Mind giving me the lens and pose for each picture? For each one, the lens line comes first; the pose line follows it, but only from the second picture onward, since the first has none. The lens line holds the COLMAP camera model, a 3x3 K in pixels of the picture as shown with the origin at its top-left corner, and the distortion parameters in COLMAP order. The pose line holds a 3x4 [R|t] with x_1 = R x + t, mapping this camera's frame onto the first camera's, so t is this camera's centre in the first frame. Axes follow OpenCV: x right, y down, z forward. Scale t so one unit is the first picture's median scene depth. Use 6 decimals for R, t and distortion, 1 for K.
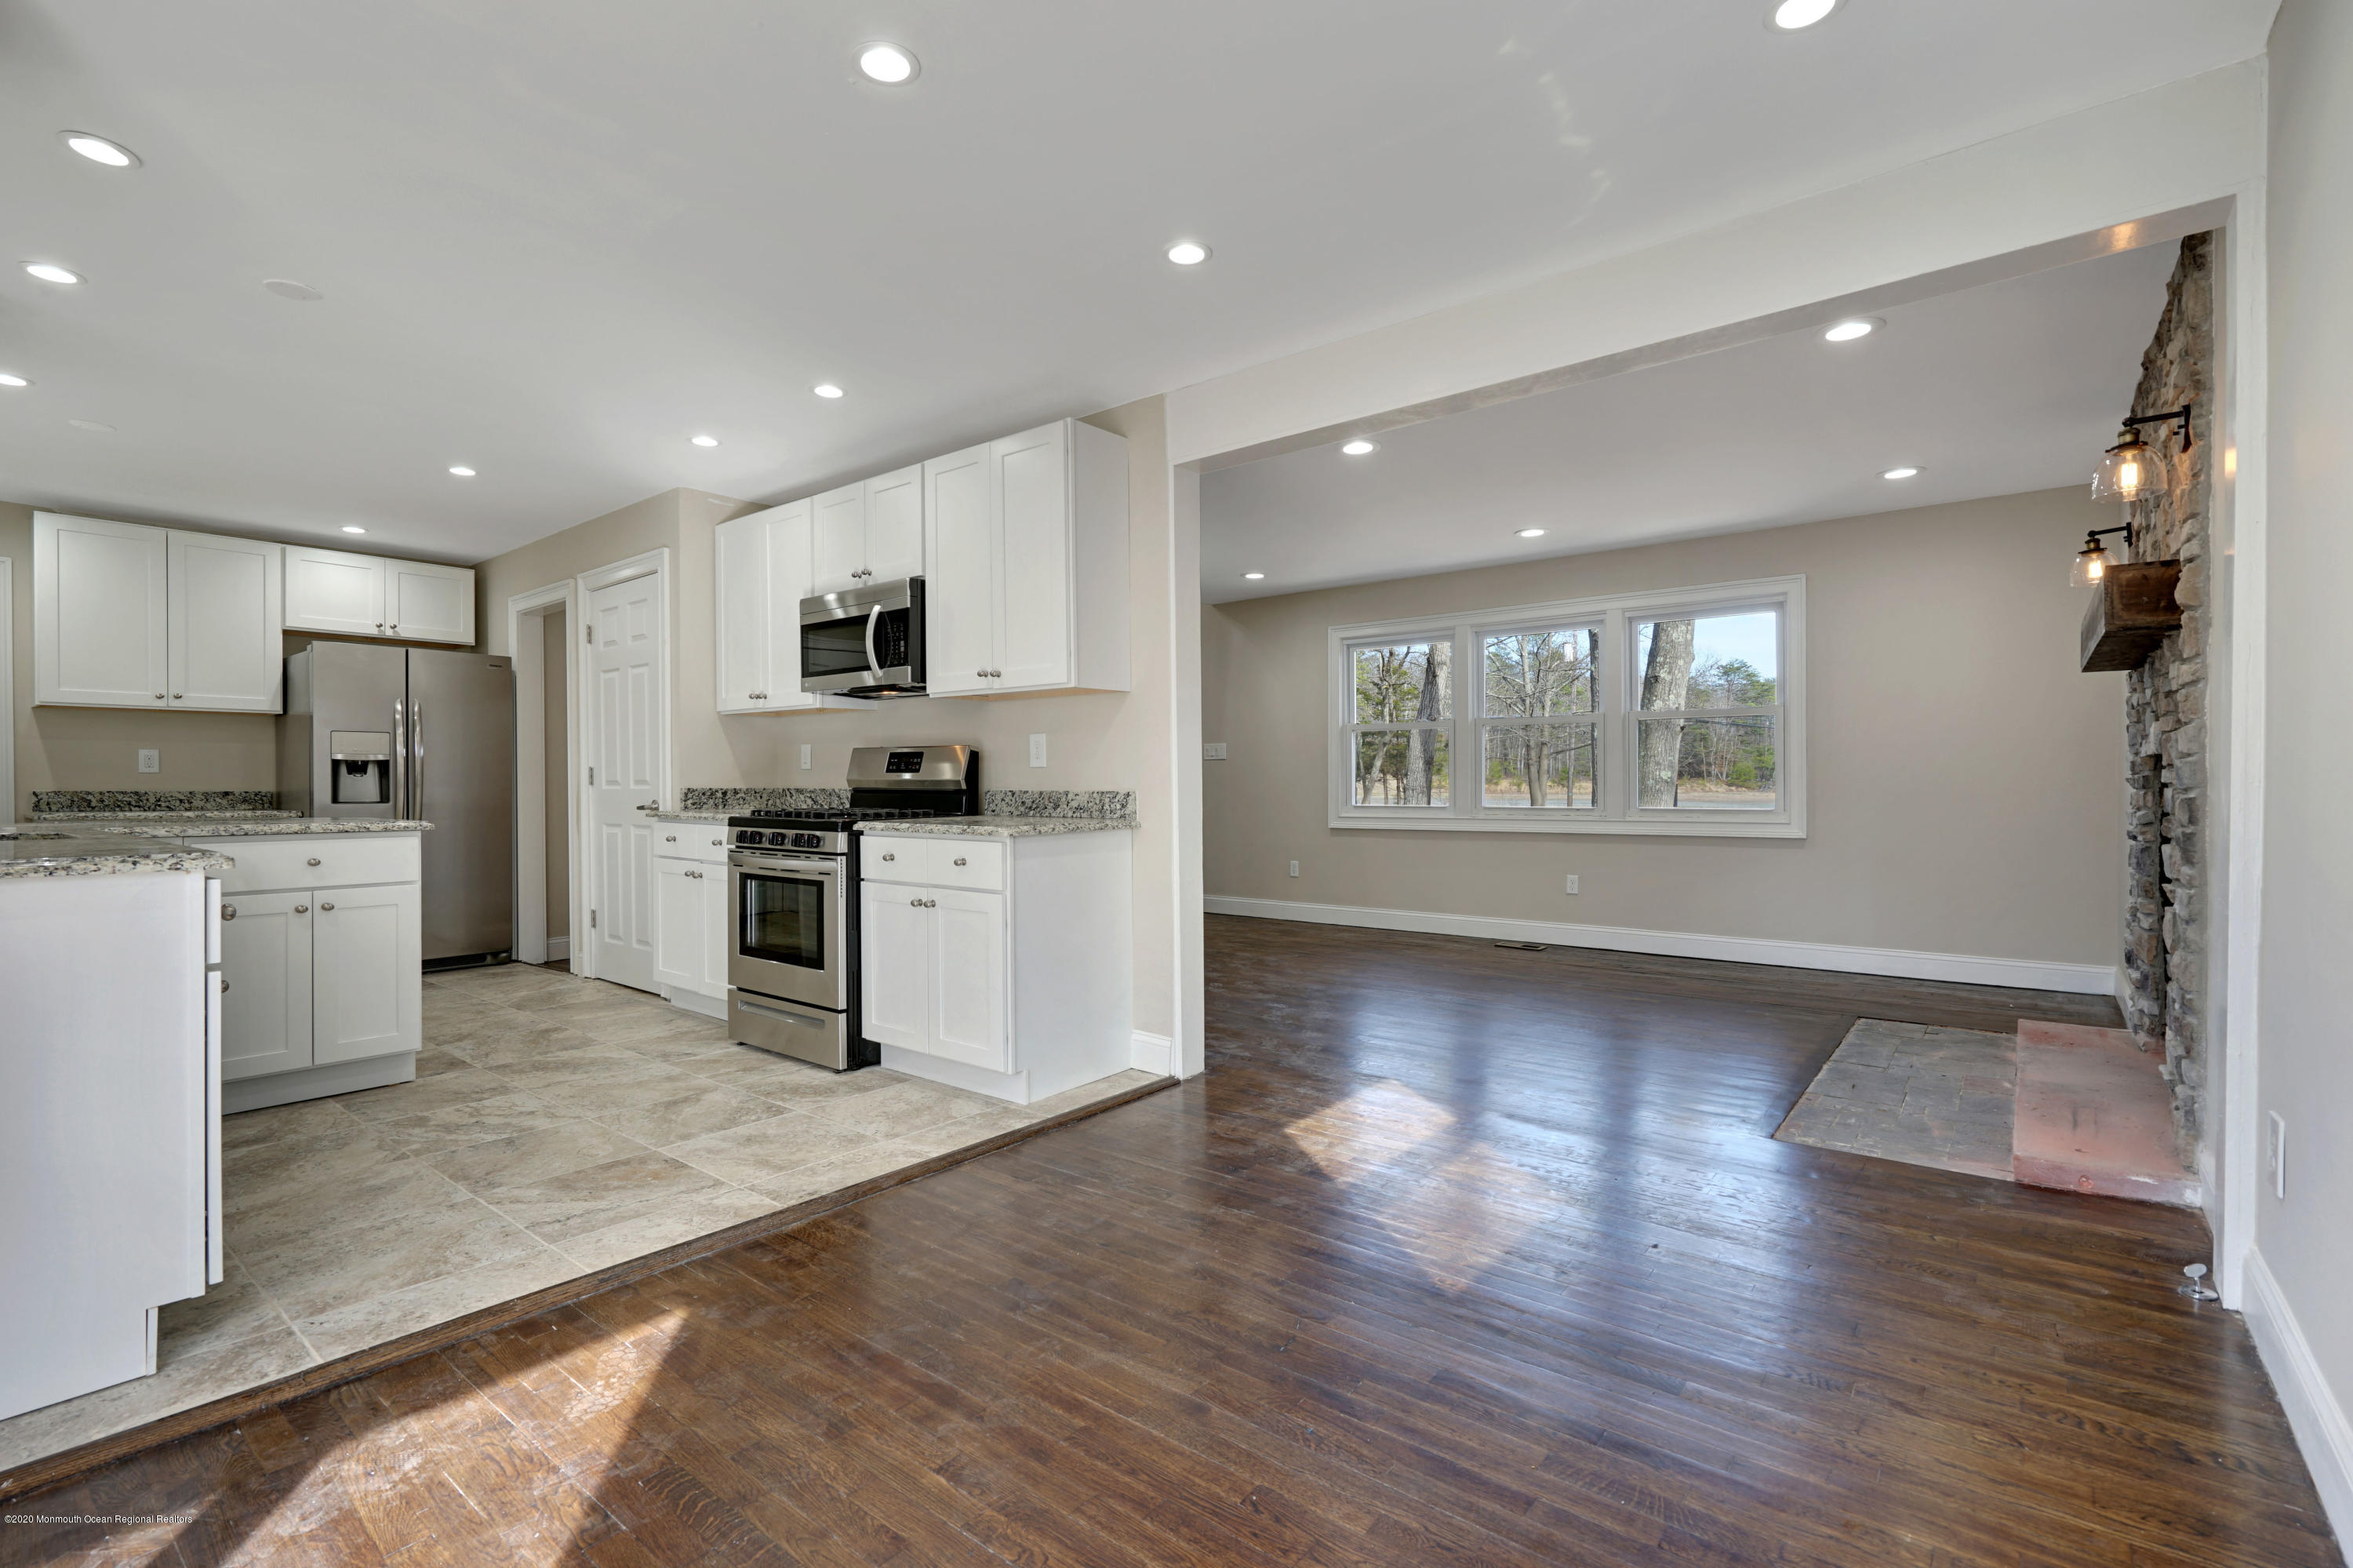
lens RADIAL K [[1062.1, 0, 1172.3], [0, 1062.1, 790.0], [0, 0, 1]] dist [-0.004360, 0.000401]
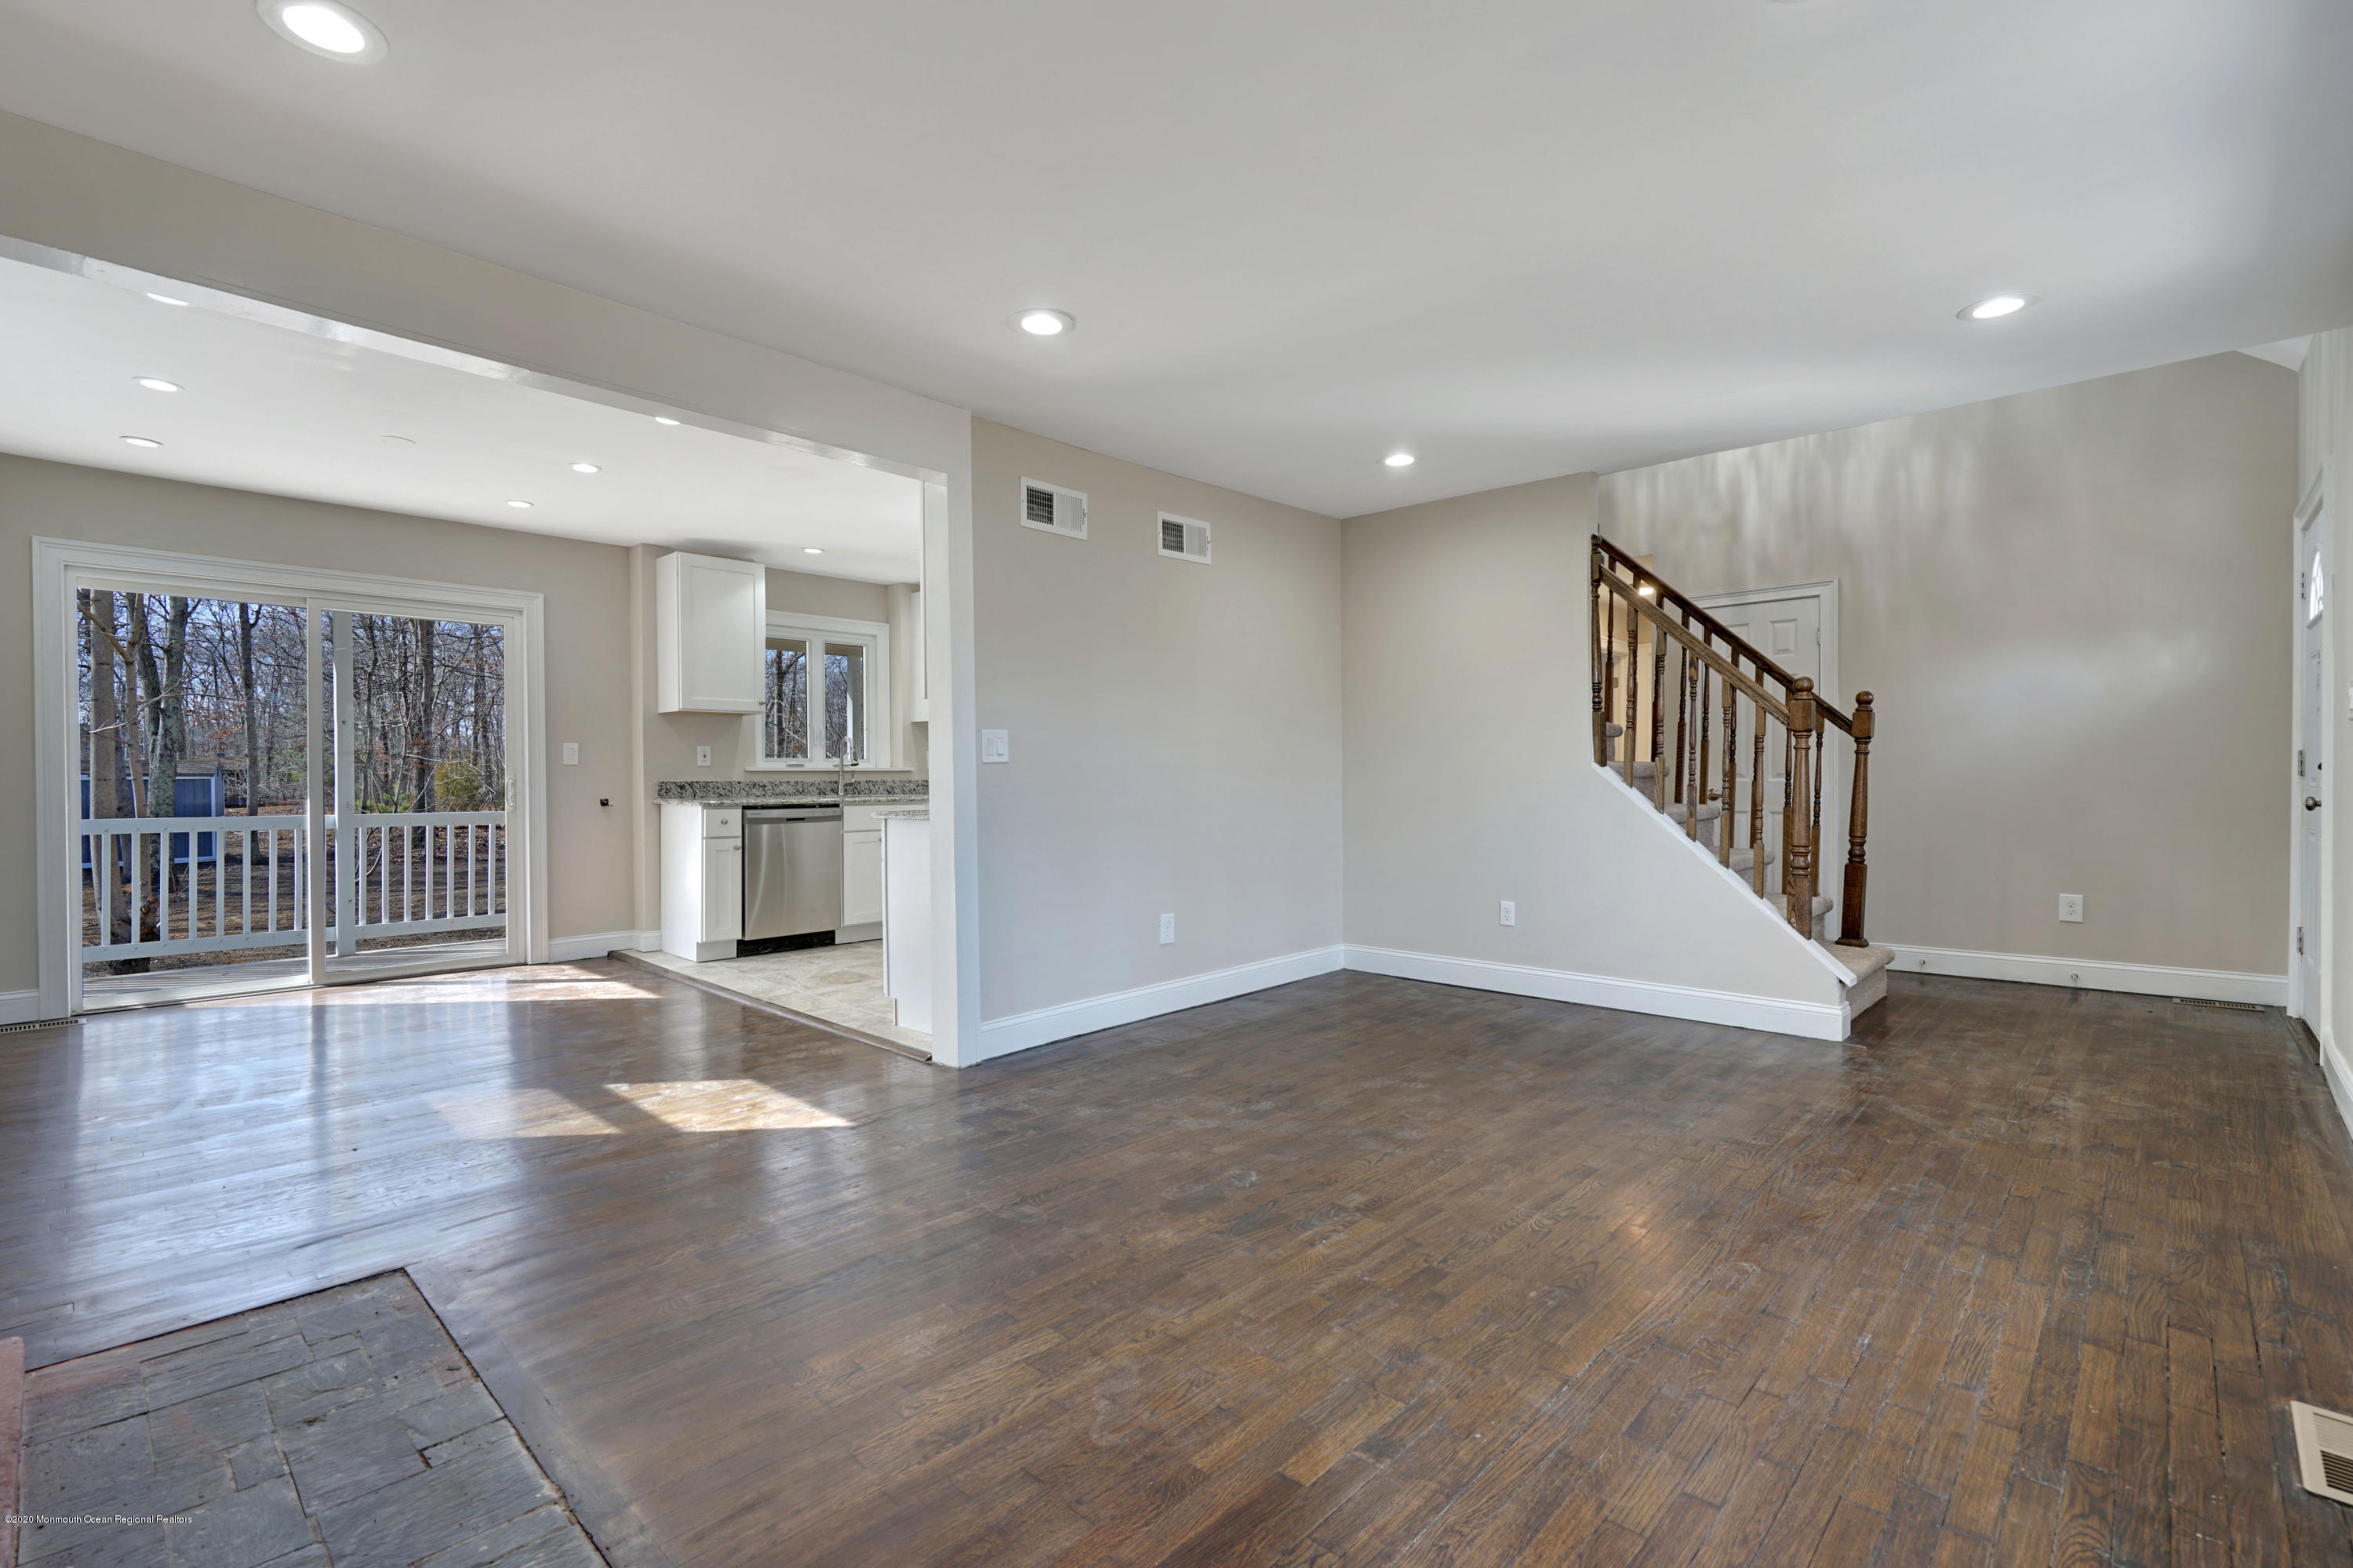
lens RADIAL K [[1058.2, 0, 1164.4], [0, 1058.2, 786.6], [0, 0, 1]] dist [-0.001752, 0.000572]
pose [[-0.085412, 0.013995, -0.996247, 0.888155], [-0.003766, 0.999890, 0.014369, -0.013284], [0.996339, 0.004979, -0.085349, 1.133091]]
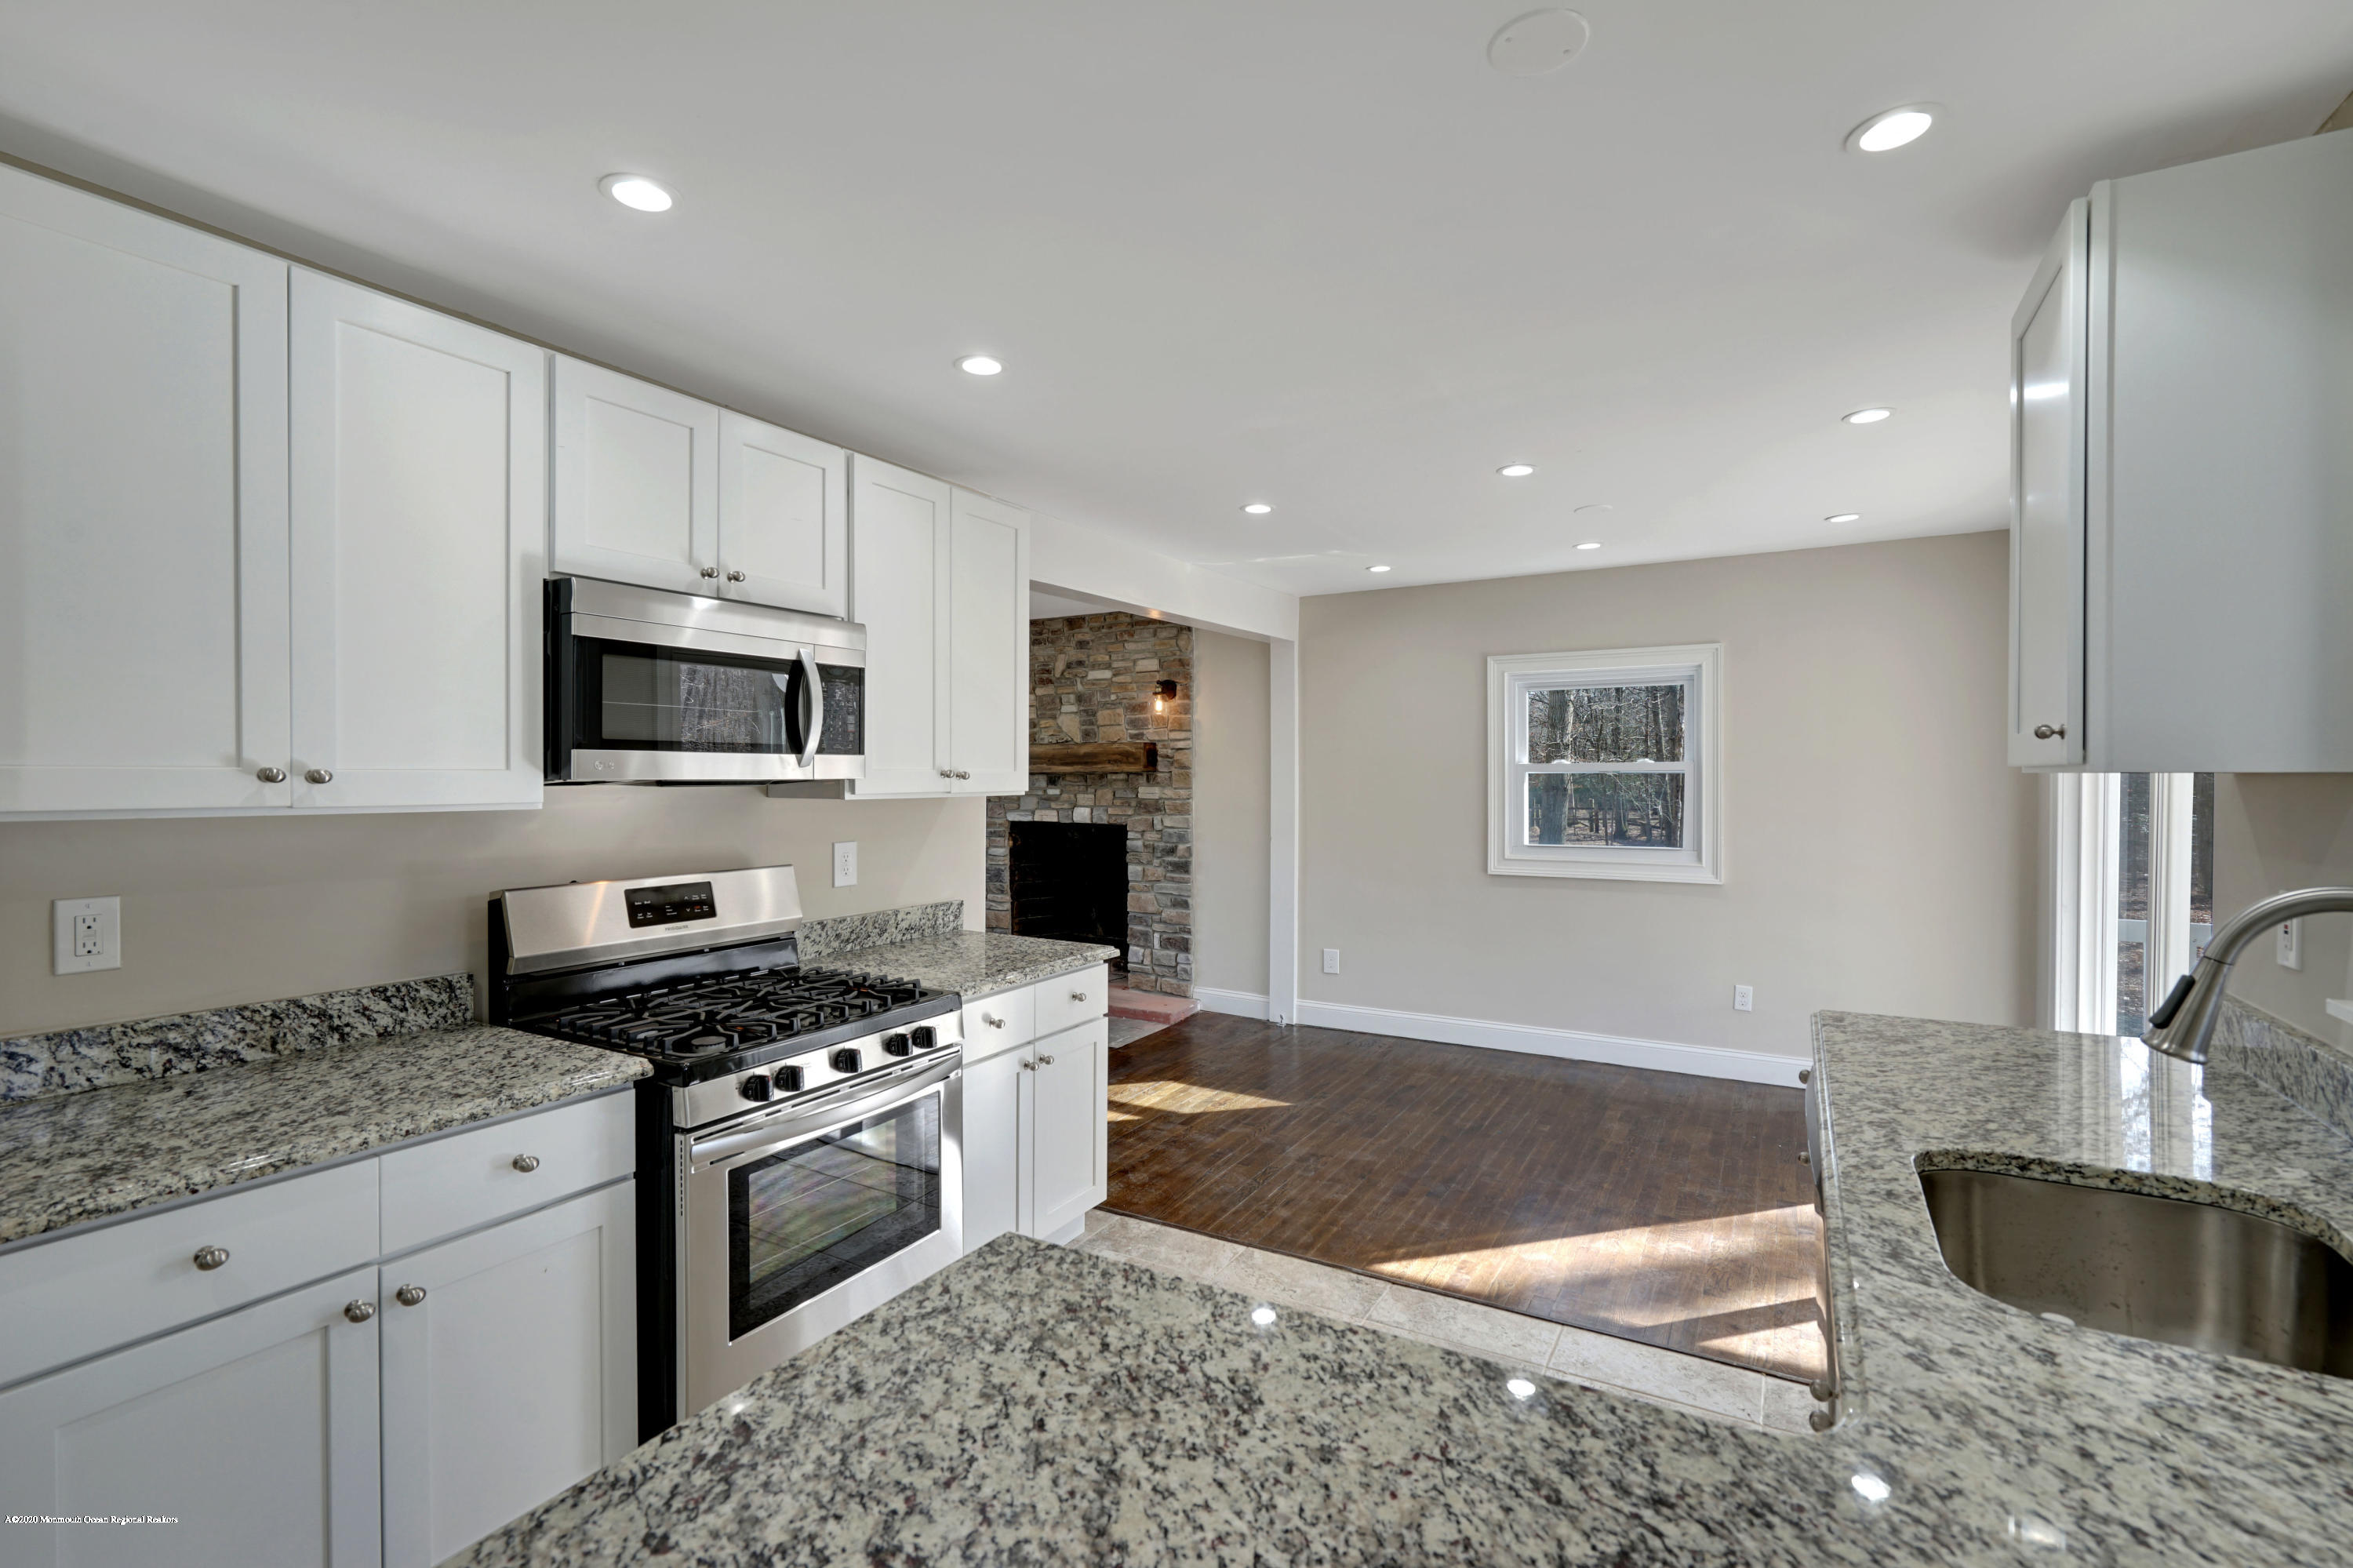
lens RADIAL K [[1053.7, 0, 1172.1], [0, 1053.7, 779.7], [0, 0, 1]] dist [-0.002689, 0.000046]
pose [[-0.145060, -0.003587, 0.989416, -0.860482], [0.008650, 0.999951, 0.004894, -0.093708], [-0.989385, 0.009269, -0.145022, 0.827917]]
